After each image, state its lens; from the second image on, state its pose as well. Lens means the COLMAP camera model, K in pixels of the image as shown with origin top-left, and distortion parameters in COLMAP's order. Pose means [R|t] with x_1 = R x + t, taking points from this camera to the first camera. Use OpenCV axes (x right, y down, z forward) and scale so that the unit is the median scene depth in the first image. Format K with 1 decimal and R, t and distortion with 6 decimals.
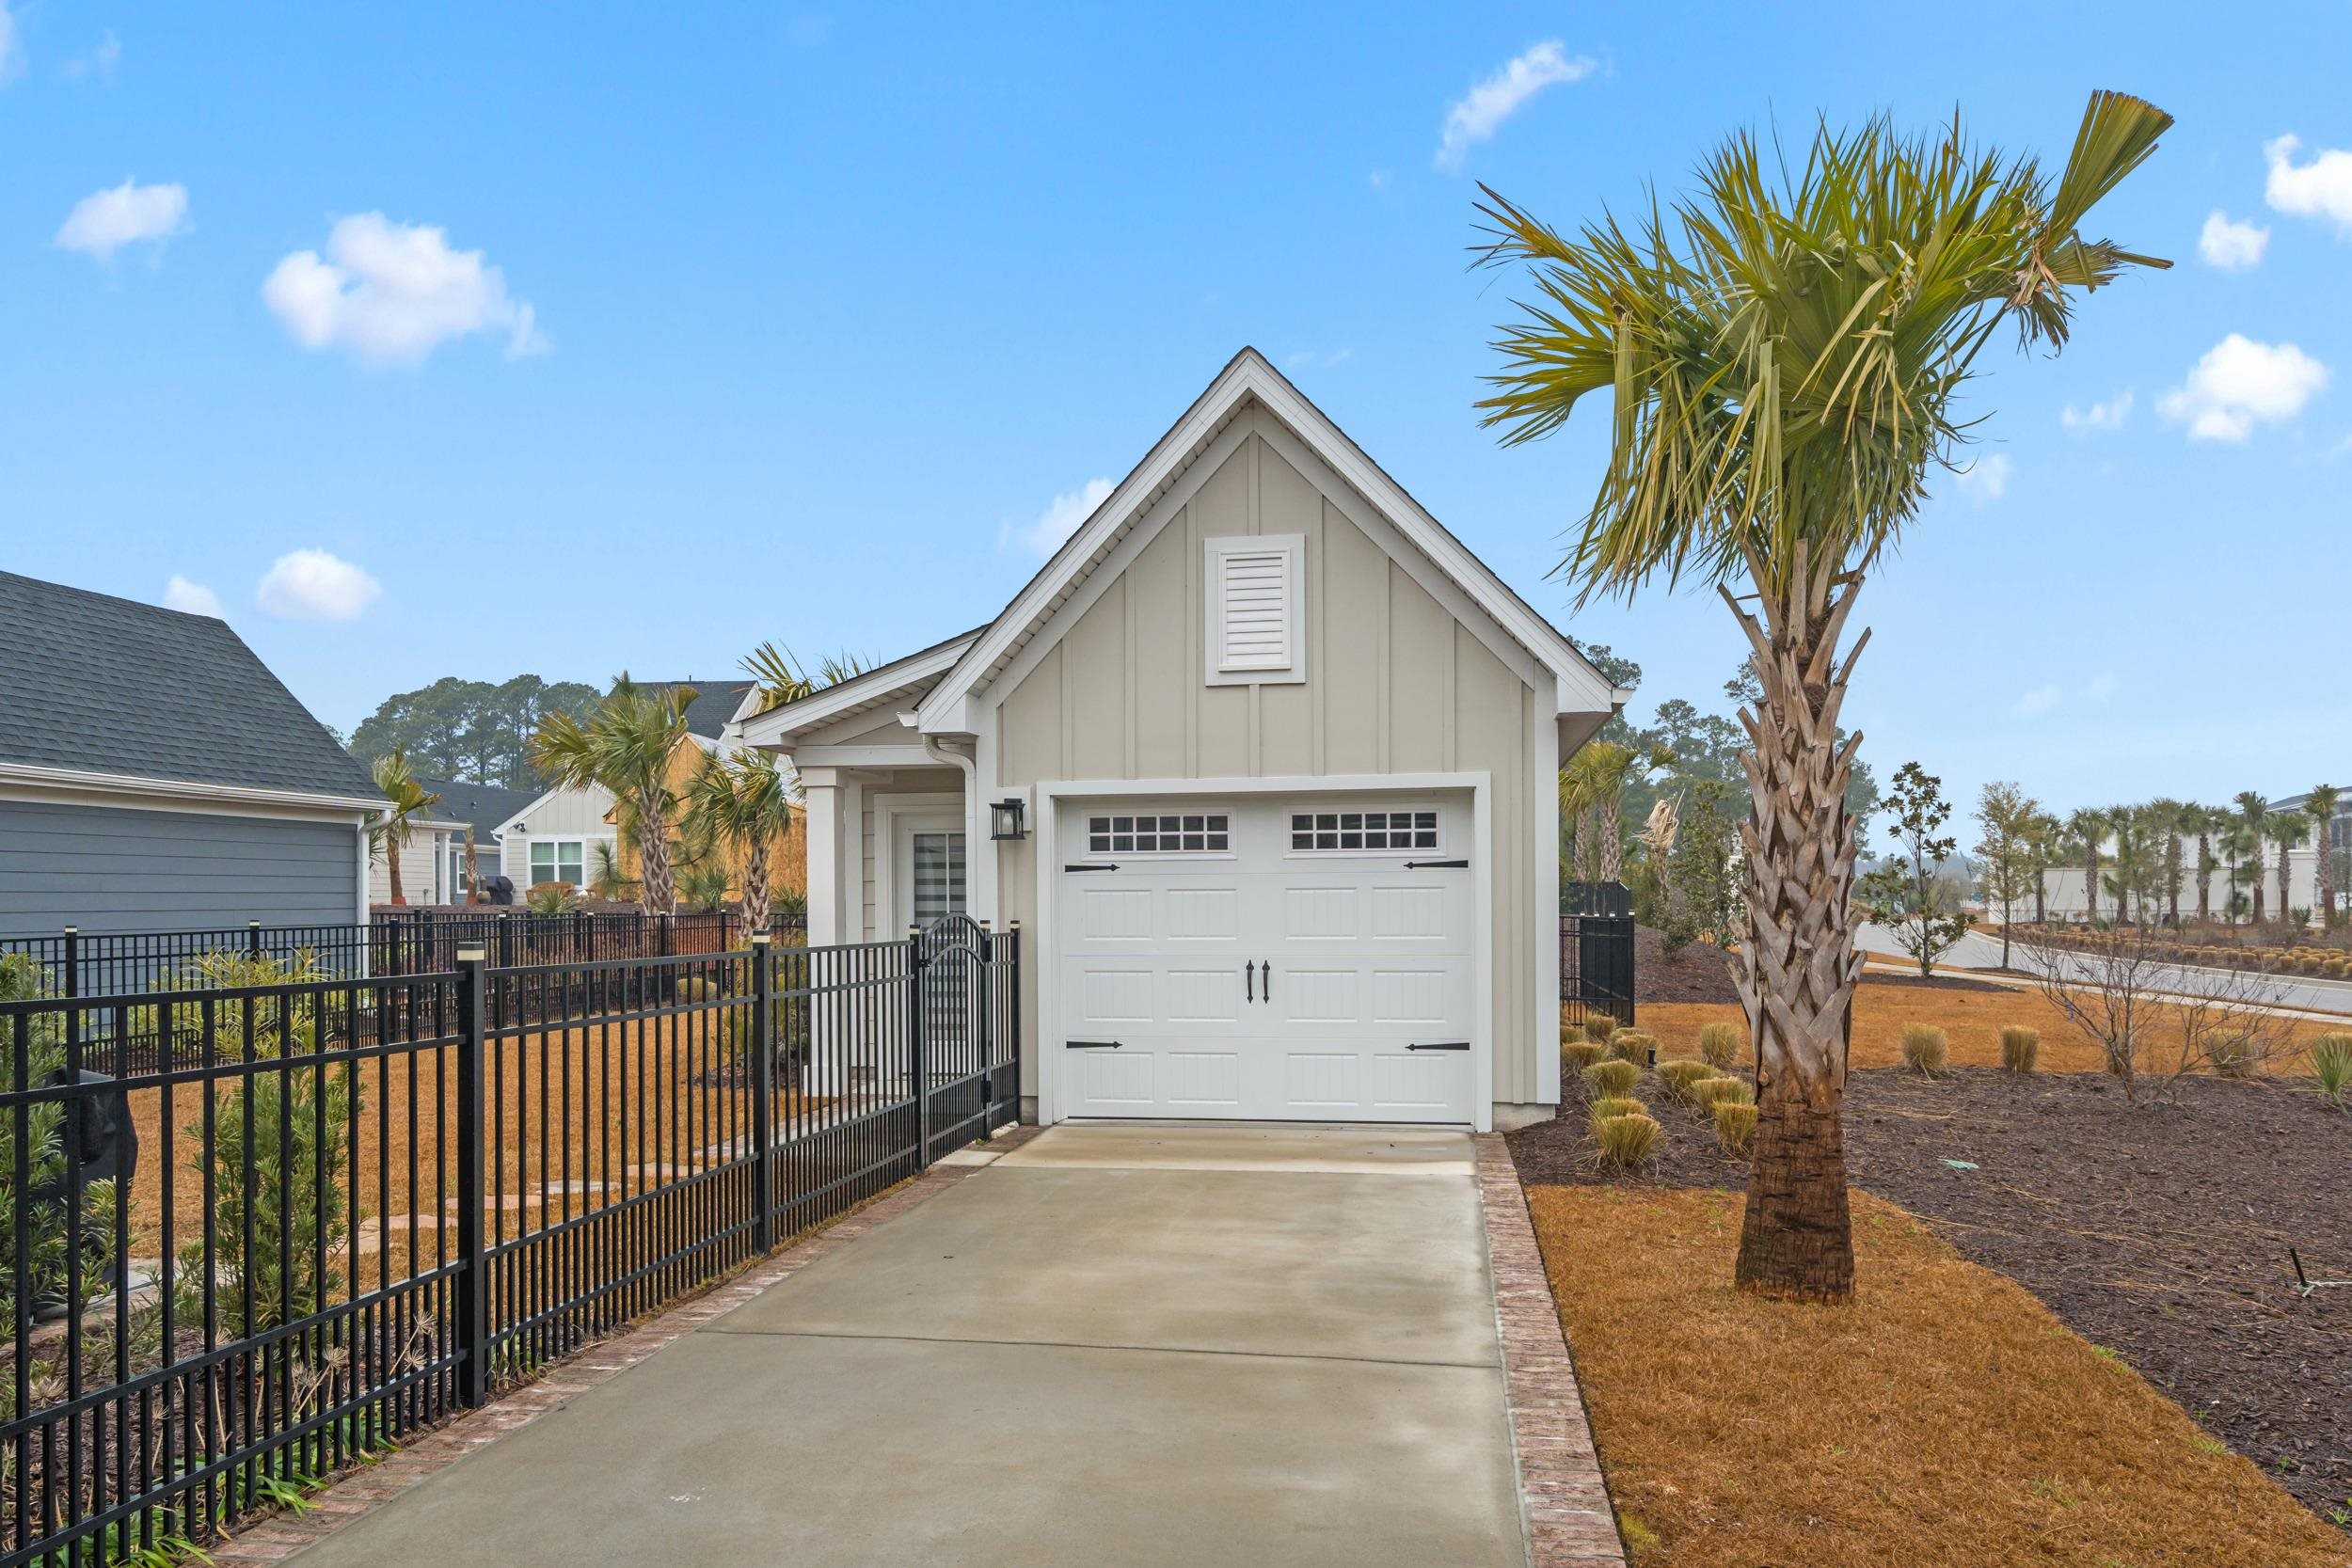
lens RADIAL K [[1528.8, 0, 1179.6], [0, 1528.8, 873.3], [0, 0, 1]] dist [0.005854, 0.001444]
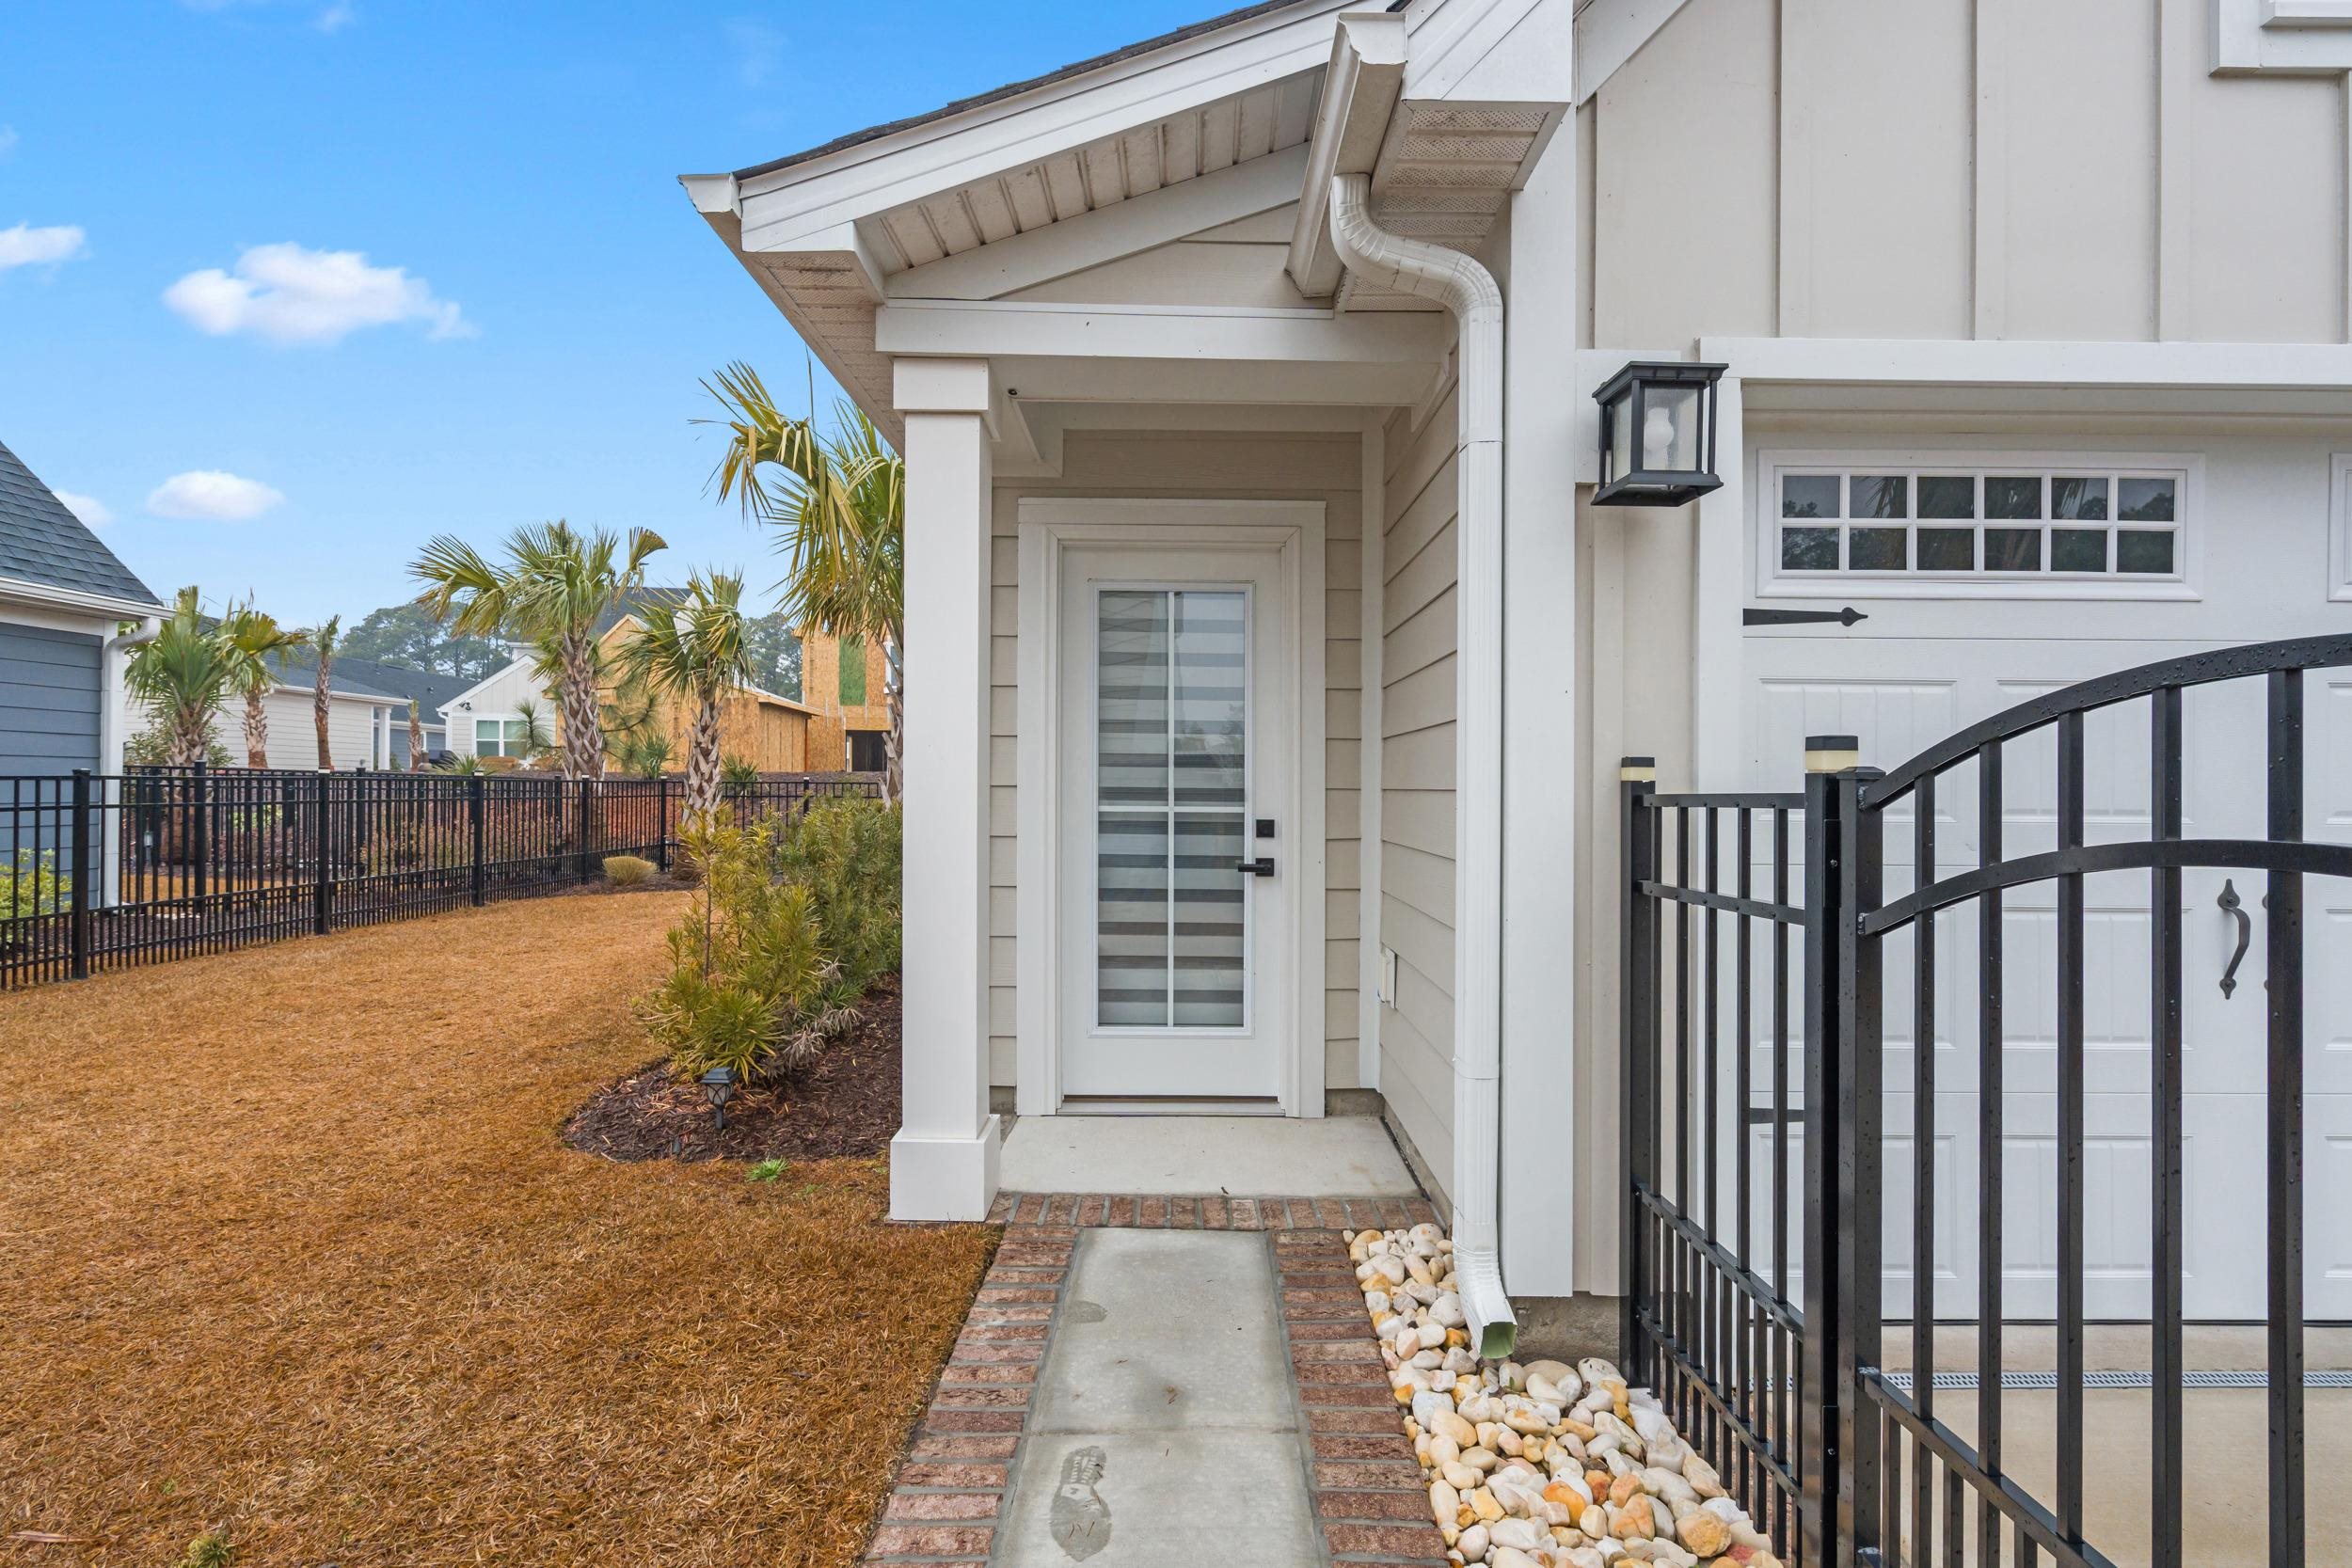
lens RADIAL K [[1054.2, 0, 1183.3], [0, 1054.2, 778.9], [0, 0, 1]] dist [-0.002561, -0.000500]
pose [[0.985452, 0.018252, 0.168971, -0.136060], [-0.019515, 0.999793, 0.005813, 0.020499], [-0.168830, -0.009026, 0.985604, 0.451875]]
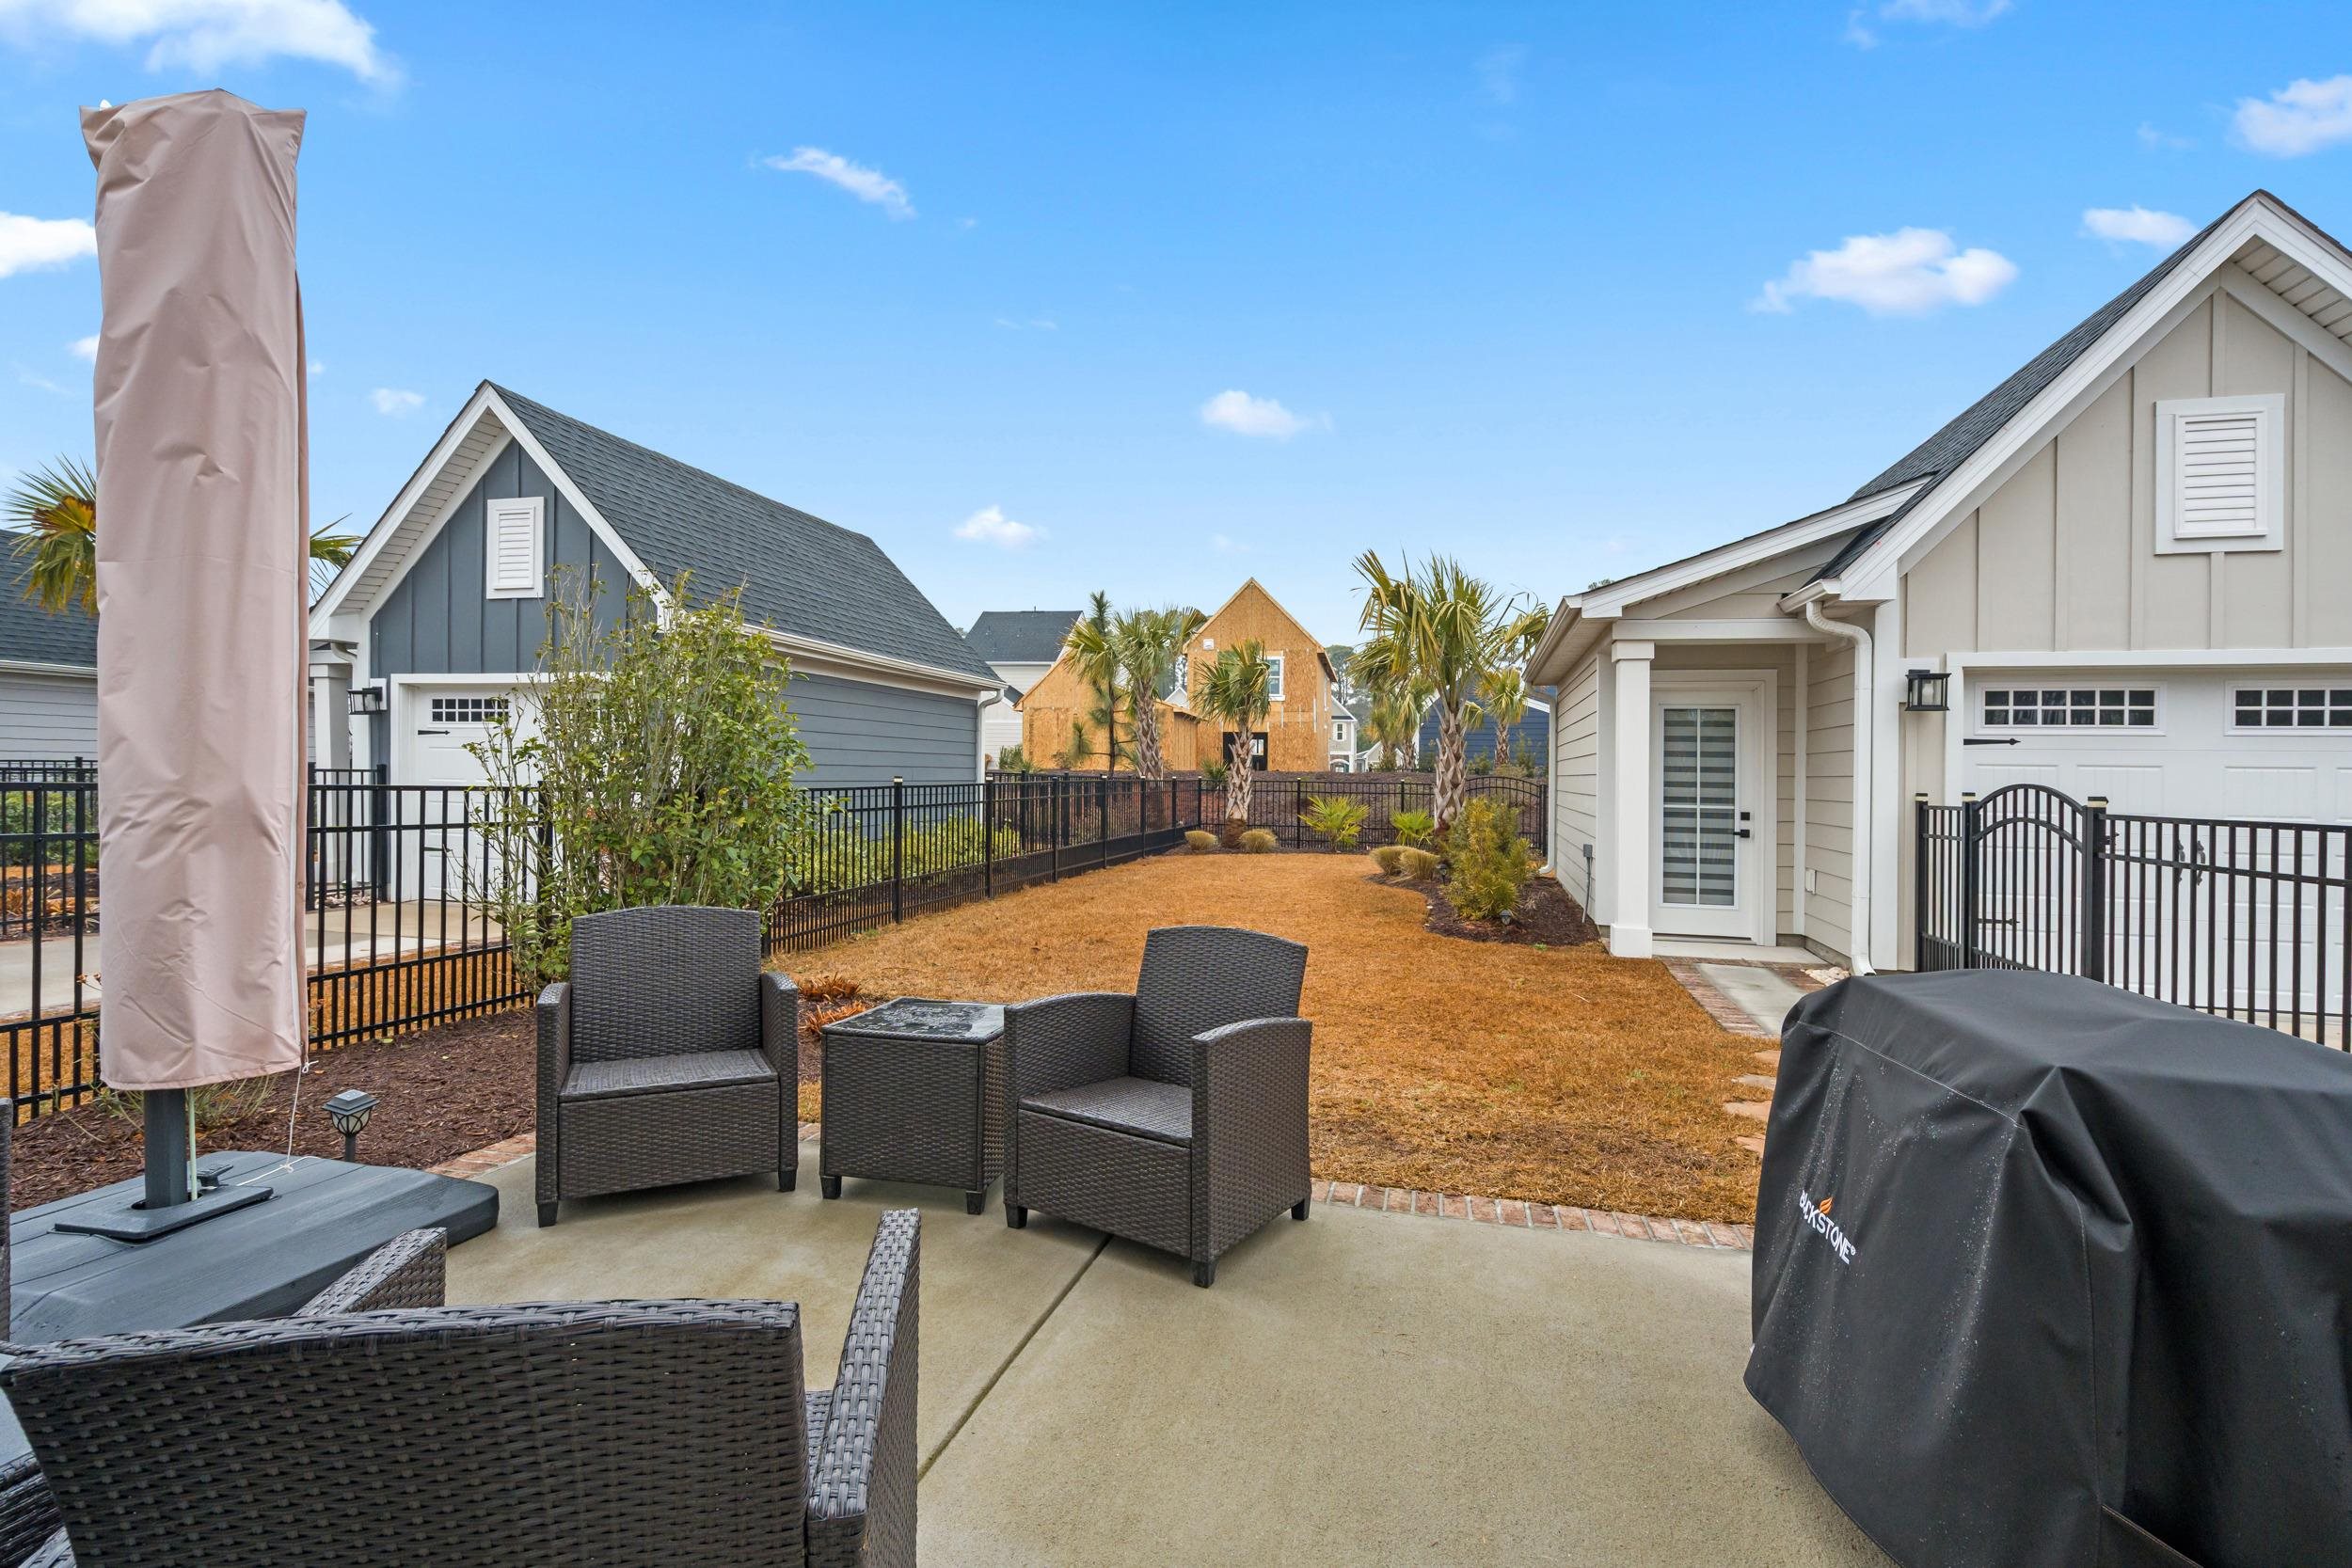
lens RADIAL K [[1070.8, 0, 1172.4], [0, 1070.8, 769.2], [0, 0, 1]] dist [-0.004557, -0.000617]
pose [[0.994638, 0.023132, -0.100799, -0.294523], [-0.022075, 0.999689, 0.011585, 0.010375], [0.101035, -0.009298, 0.994839, 0.150753]]
